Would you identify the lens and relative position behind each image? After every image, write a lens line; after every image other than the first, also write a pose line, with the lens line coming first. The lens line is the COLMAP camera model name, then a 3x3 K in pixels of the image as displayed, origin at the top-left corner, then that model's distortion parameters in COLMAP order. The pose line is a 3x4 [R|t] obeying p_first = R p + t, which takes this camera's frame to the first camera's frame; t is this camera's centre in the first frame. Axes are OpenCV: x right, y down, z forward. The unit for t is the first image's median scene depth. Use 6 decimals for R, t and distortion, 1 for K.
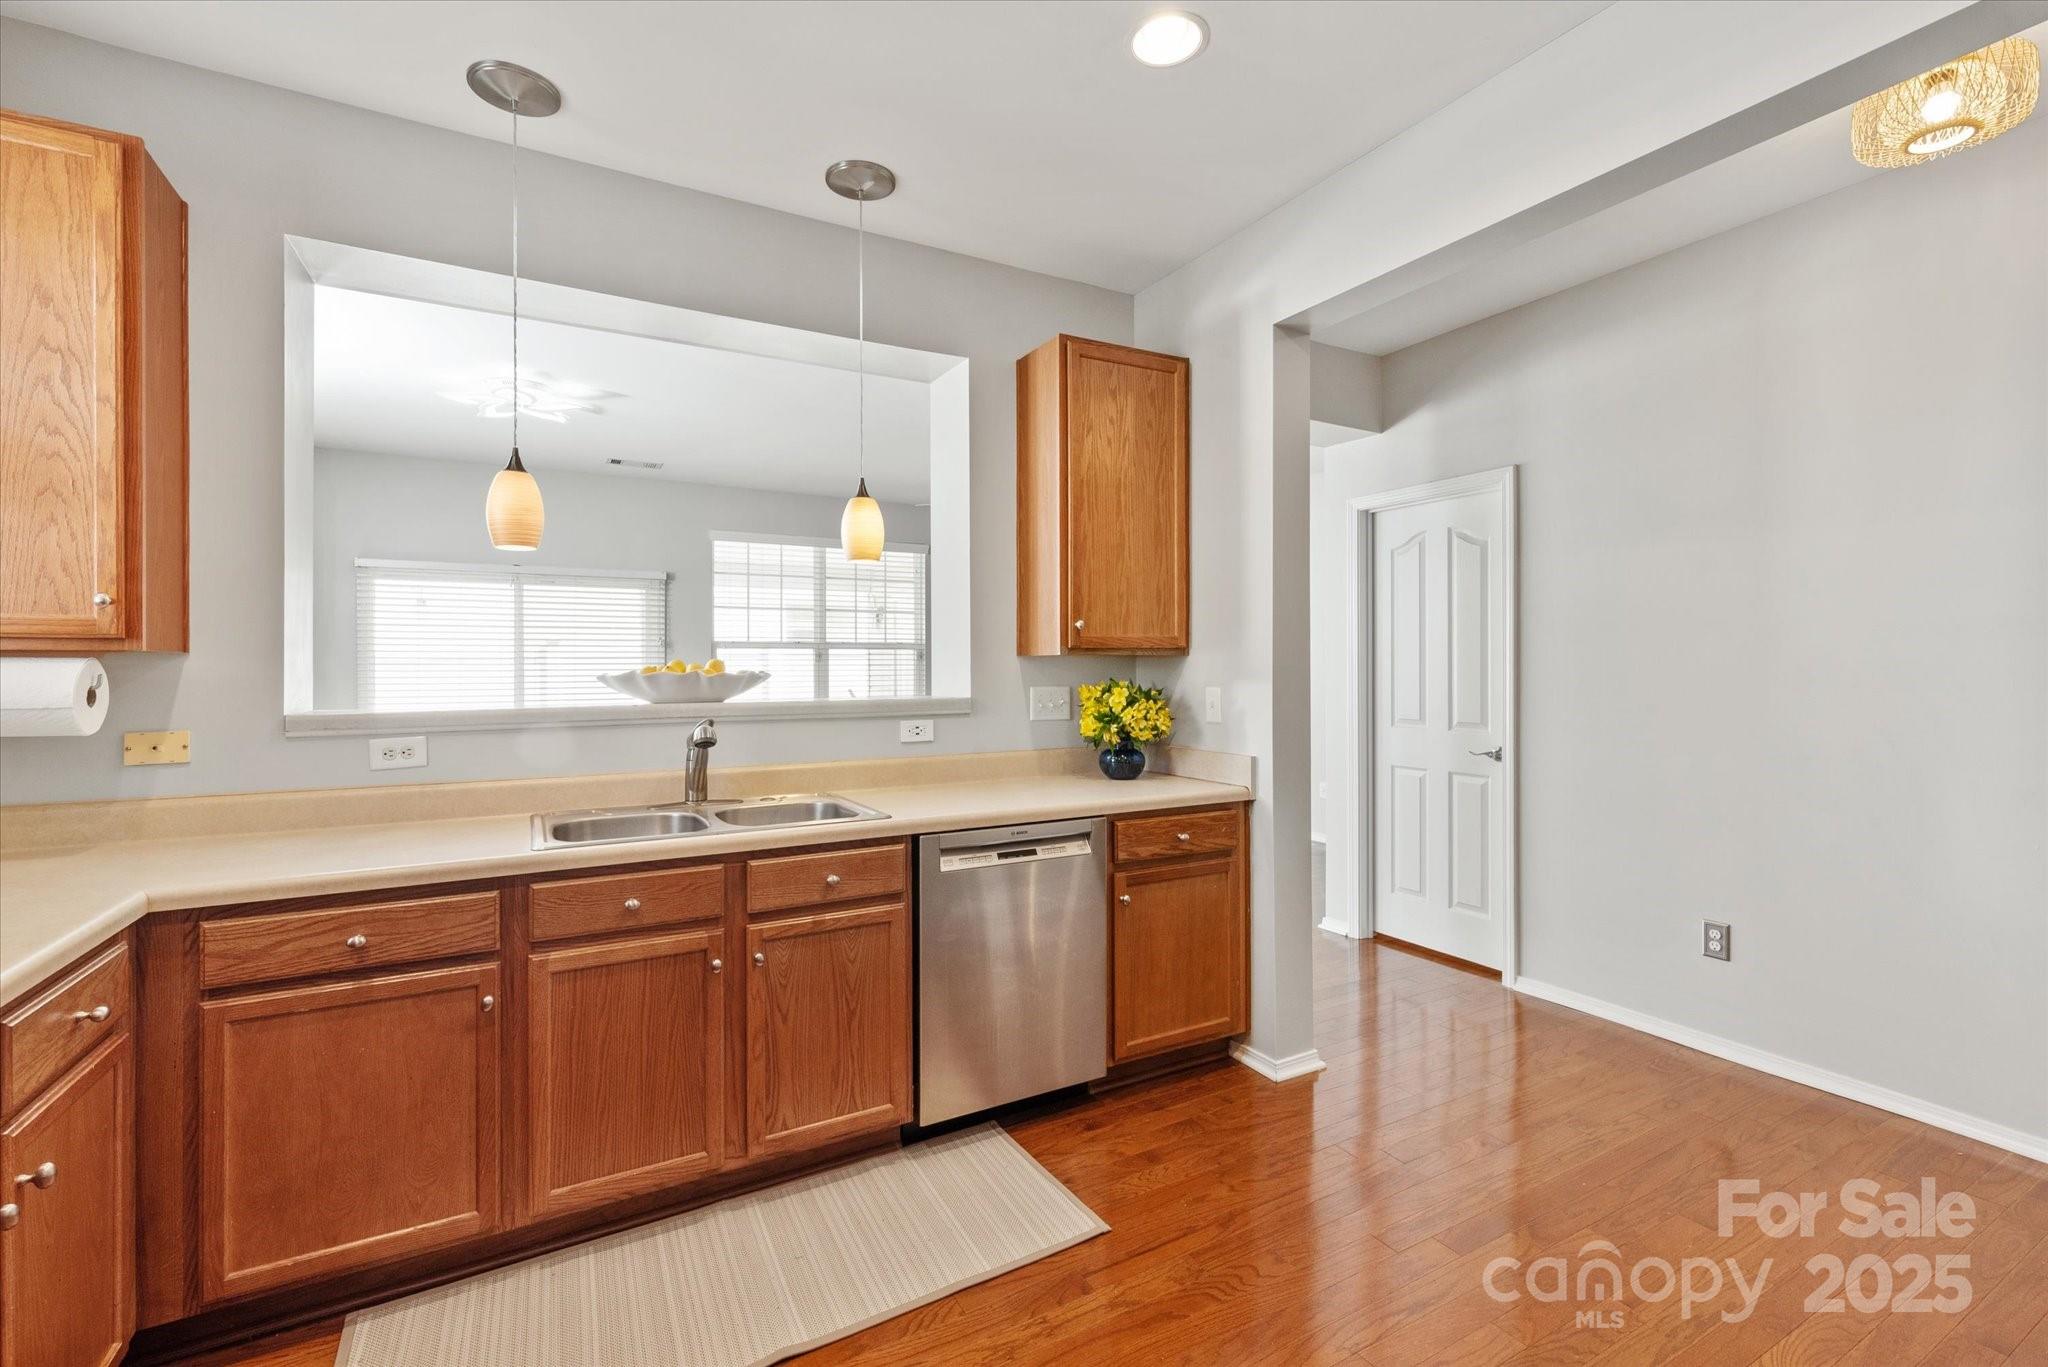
lens RADIAL K [[895.8, 0, 1014.7], [0, 895.8, 662.1], [0, 0, 1]] dist [-0.000385, -0.000222]
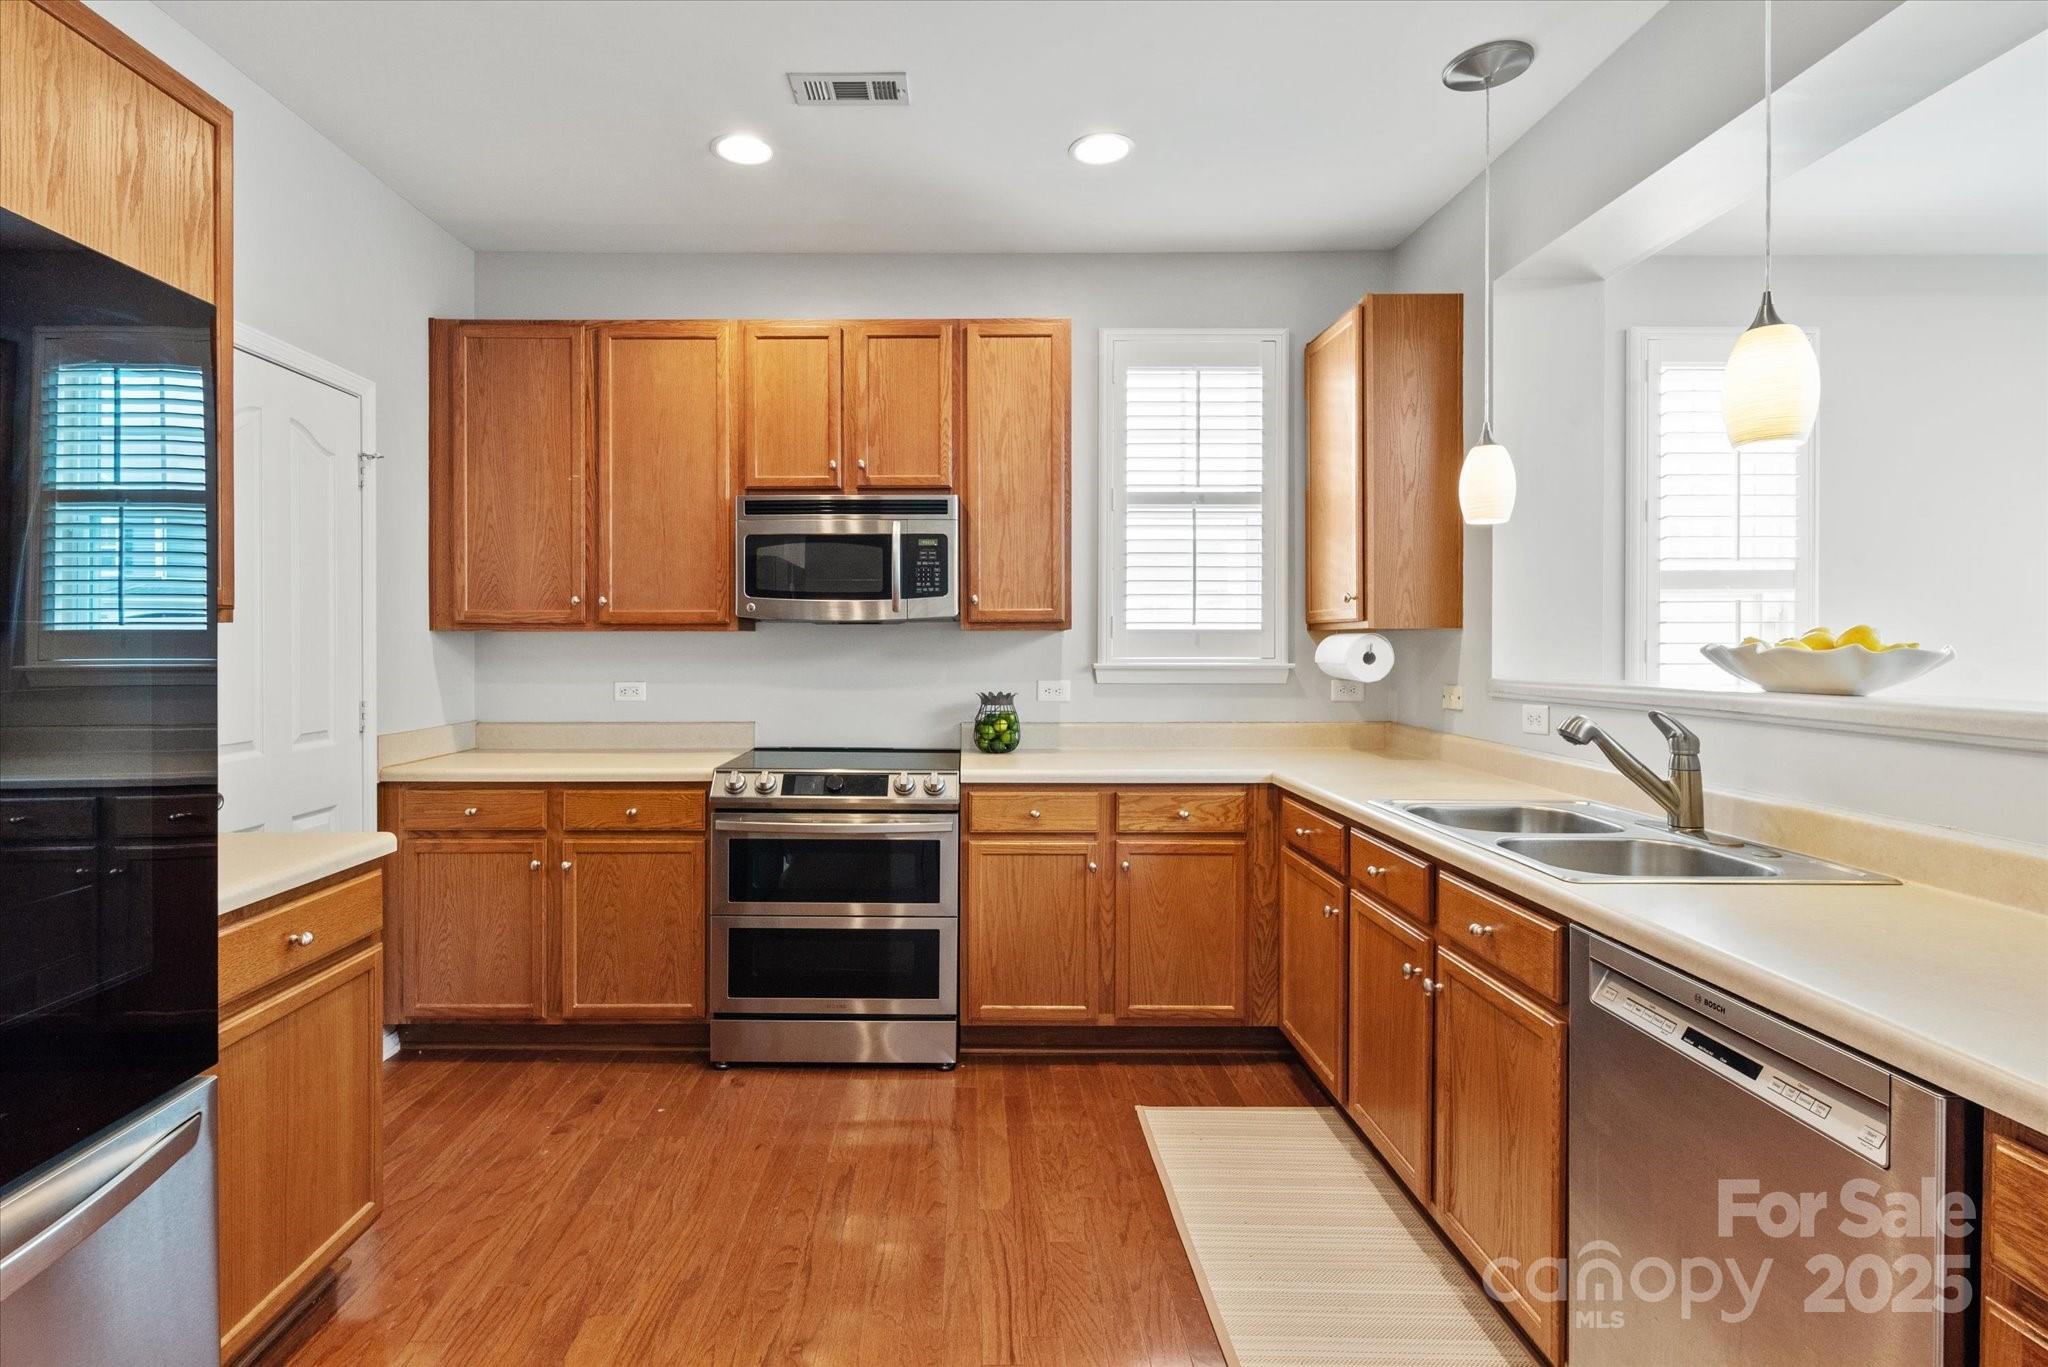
lens RADIAL K [[987.8, 0, 965.8], [0, 987.8, 649.3], [0, 0, 1]] dist [0.000150, -0.001399]
pose [[-0.480688, 0.011682, -0.876814, 0.625751], [0.006506, 0.999931, 0.009756, 0.003528], [0.876868, -0.001015, -0.480731, 0.912099]]
